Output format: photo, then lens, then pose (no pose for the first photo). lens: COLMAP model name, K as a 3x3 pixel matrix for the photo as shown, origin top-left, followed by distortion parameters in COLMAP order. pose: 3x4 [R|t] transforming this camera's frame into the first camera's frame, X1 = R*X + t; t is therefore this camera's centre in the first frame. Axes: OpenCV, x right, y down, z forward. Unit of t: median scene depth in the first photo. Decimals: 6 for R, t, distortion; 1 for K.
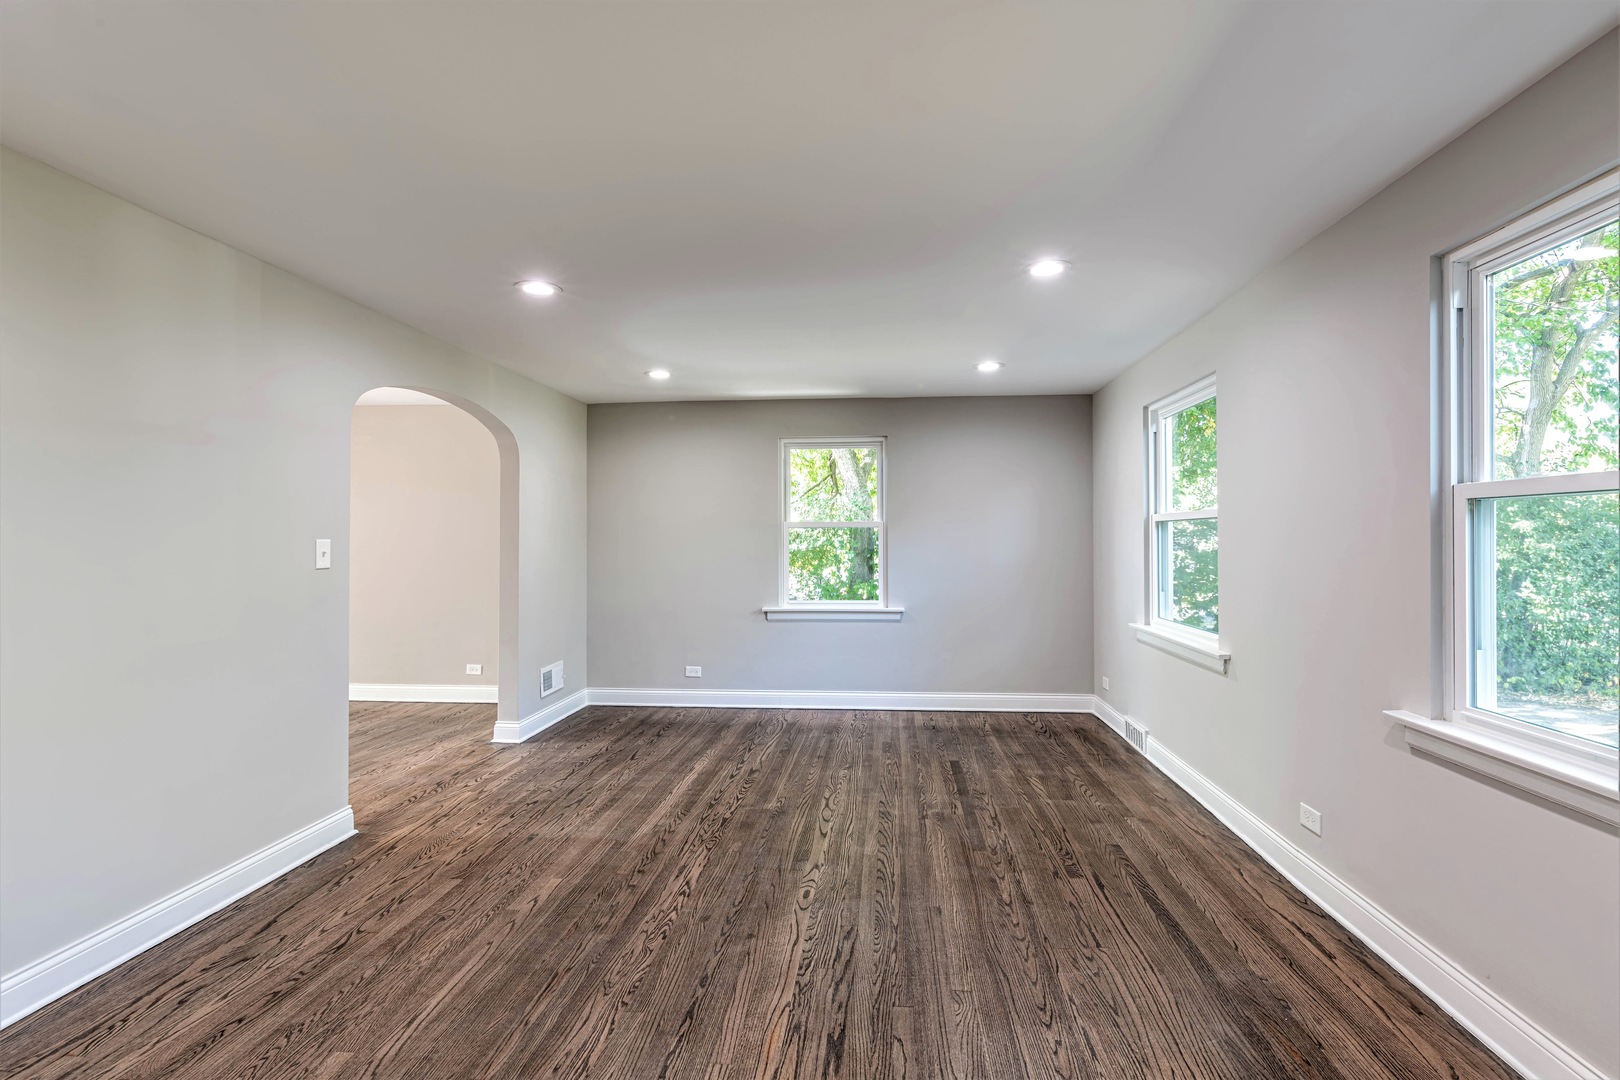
lens RADIAL K [[743.0, 0, 815.8], [0, 743.0, 537.6], [0, 0, 1]] dist [0.000706, 0.000147]
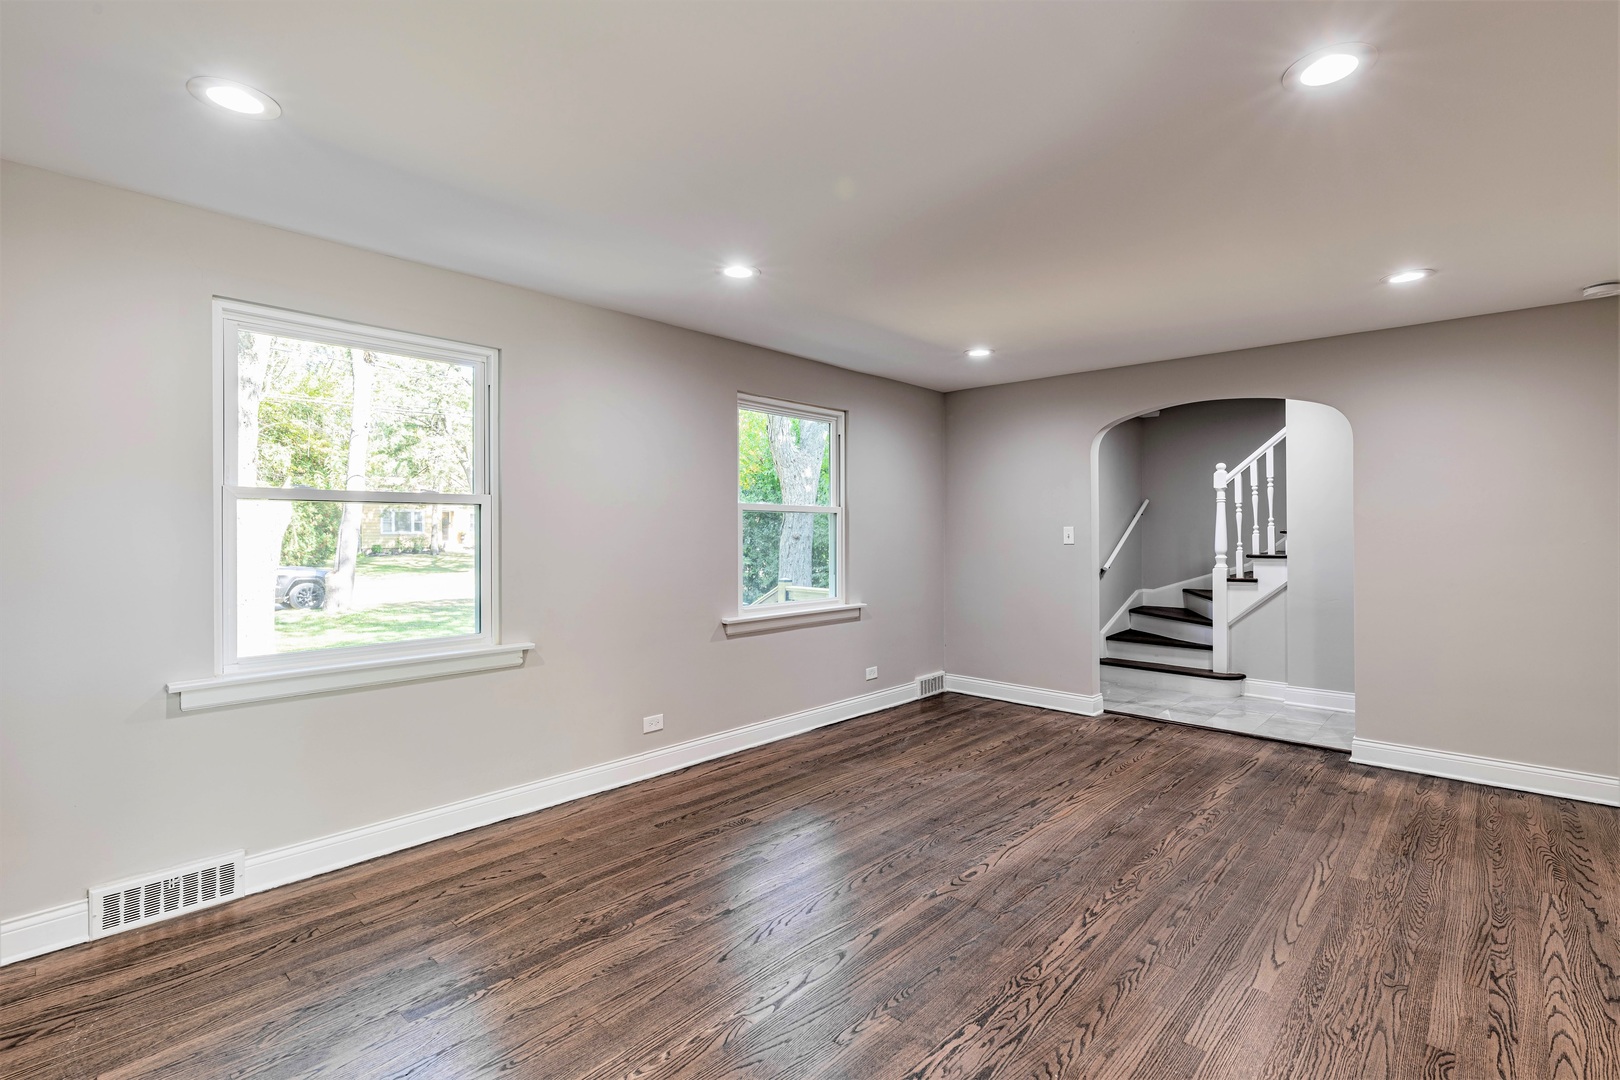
lens RADIAL K [[743.0, 0, 818.4], [0, 743.0, 532.6], [0, 0, 1]] dist [0.000706, 0.000147]
pose [[-0.794553, 0.002651, 0.607189, -0.478348], [0.001944, 0.999996, -0.001822, 0.007402], [-0.607192, -0.000267, -0.794555, 1.977796]]
